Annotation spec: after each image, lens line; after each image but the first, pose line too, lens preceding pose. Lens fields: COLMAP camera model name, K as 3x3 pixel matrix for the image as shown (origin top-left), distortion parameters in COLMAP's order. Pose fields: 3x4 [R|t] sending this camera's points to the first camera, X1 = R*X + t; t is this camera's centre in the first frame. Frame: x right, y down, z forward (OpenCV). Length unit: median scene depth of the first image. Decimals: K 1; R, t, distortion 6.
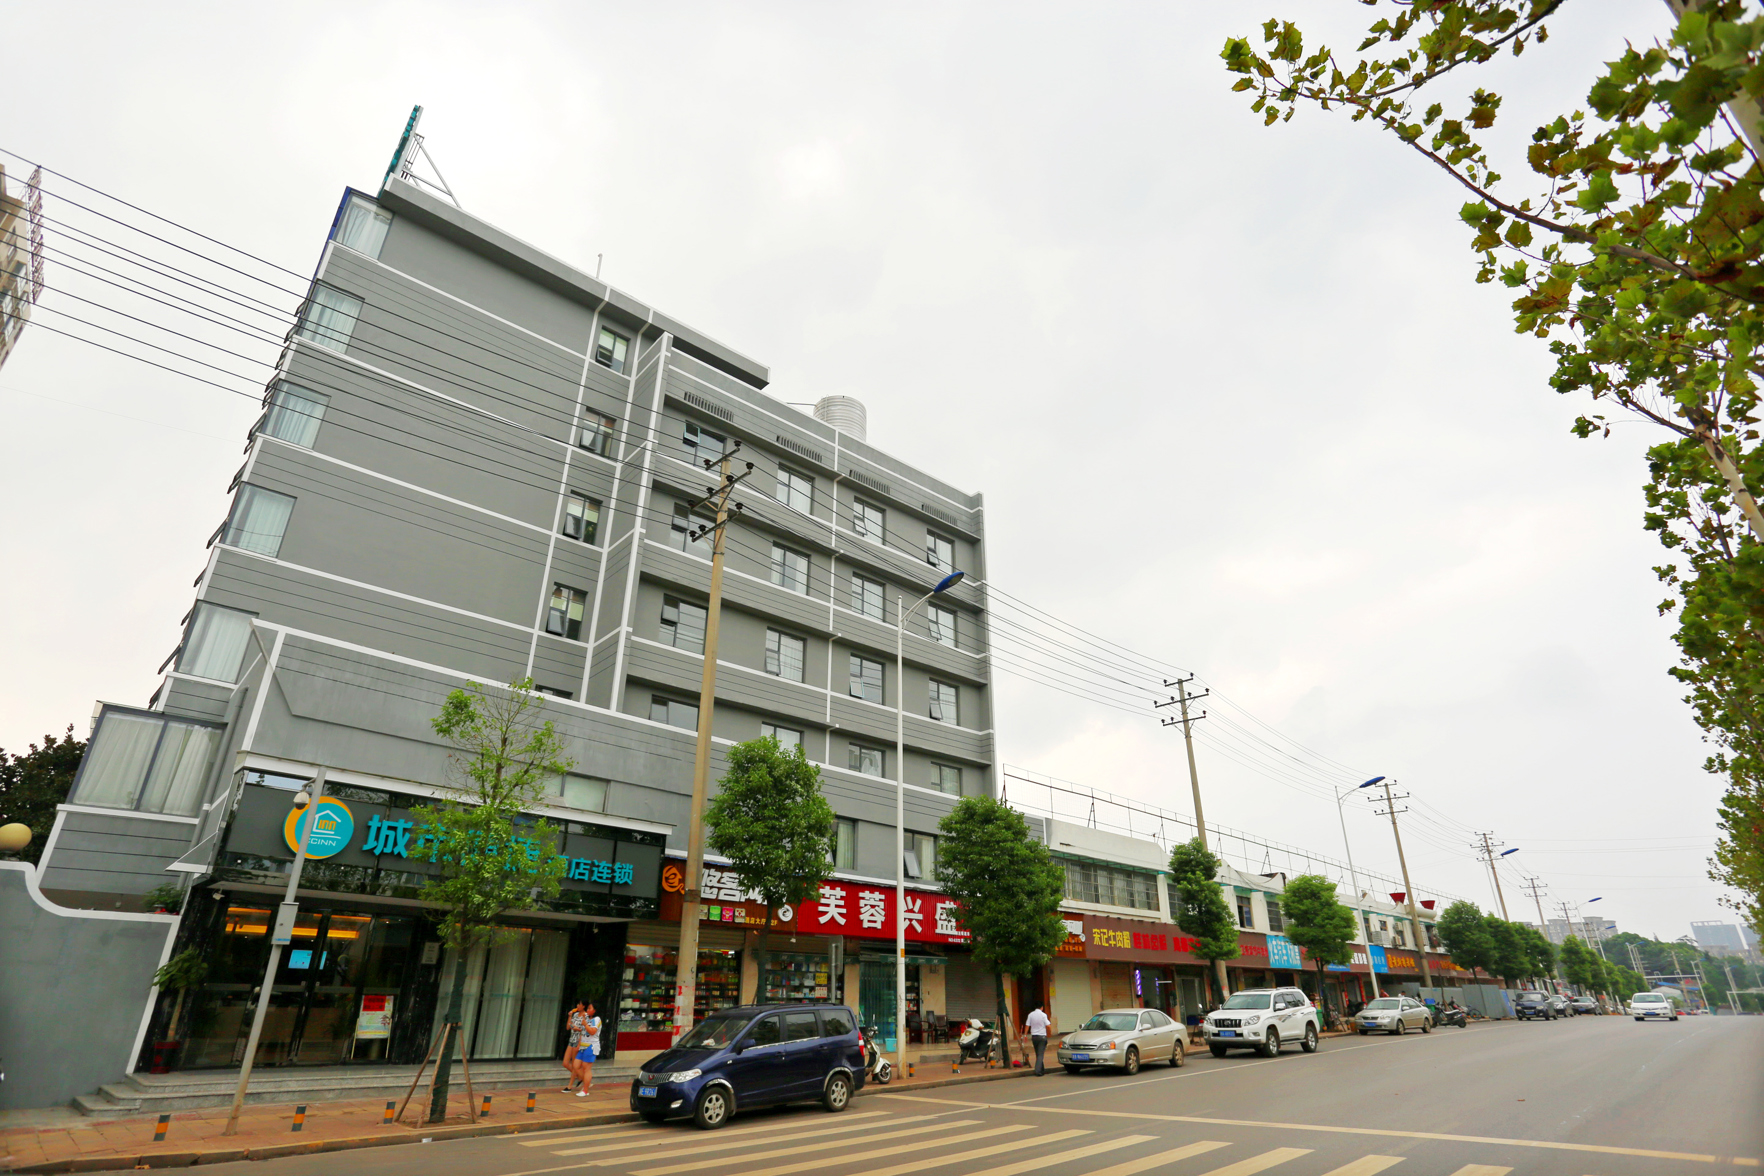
lens RADIAL K [[855.2, 0, 882.0], [0, 855.2, 592.9], [0, 0, 1]] dist [-0.044067, 0.003511]
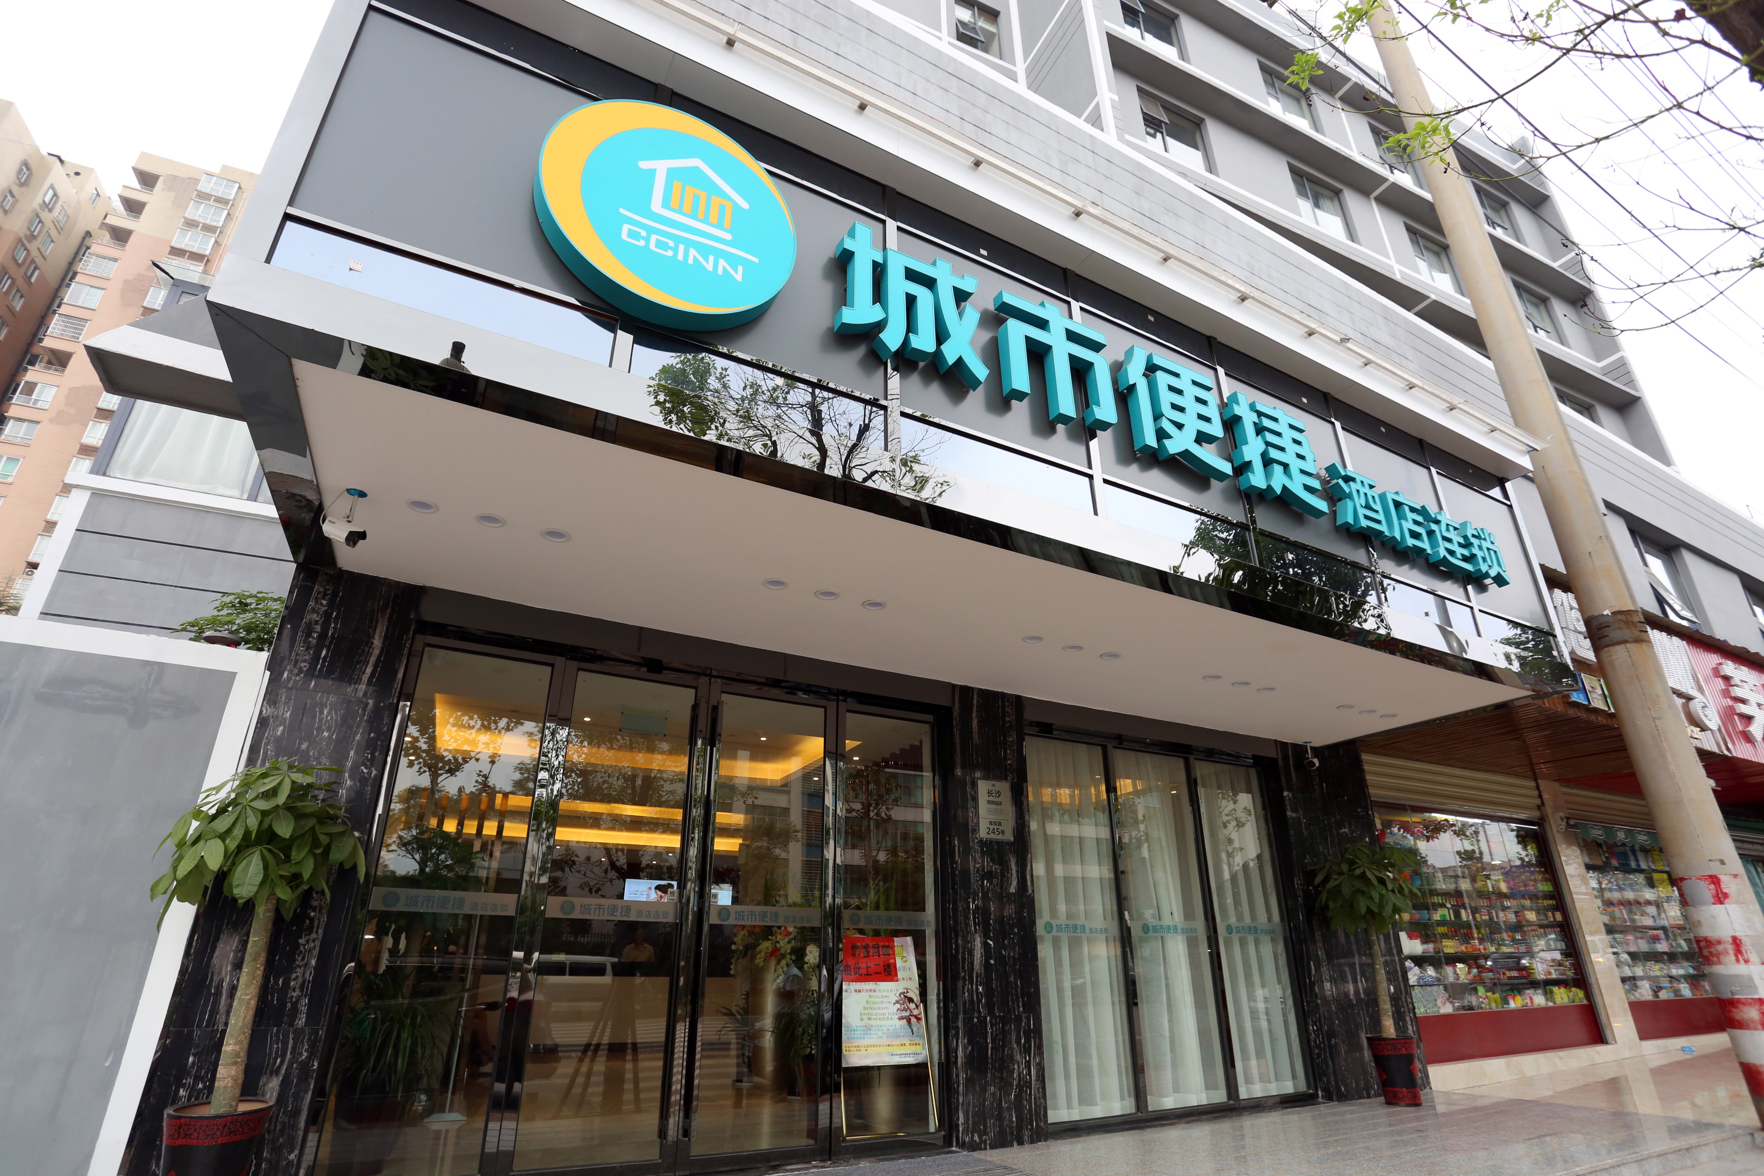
lens RADIAL K [[855.2, 0, 880.0], [0, 855.2, 583.3], [0, 0, 1]] dist [-0.044067, 0.003511]
pose [[0.950572, -0.126960, -0.283362, -0.472184], [0.134411, 0.990901, 0.006926, 0.329764], [0.279904, -0.044670, 0.958988, 0.654339]]
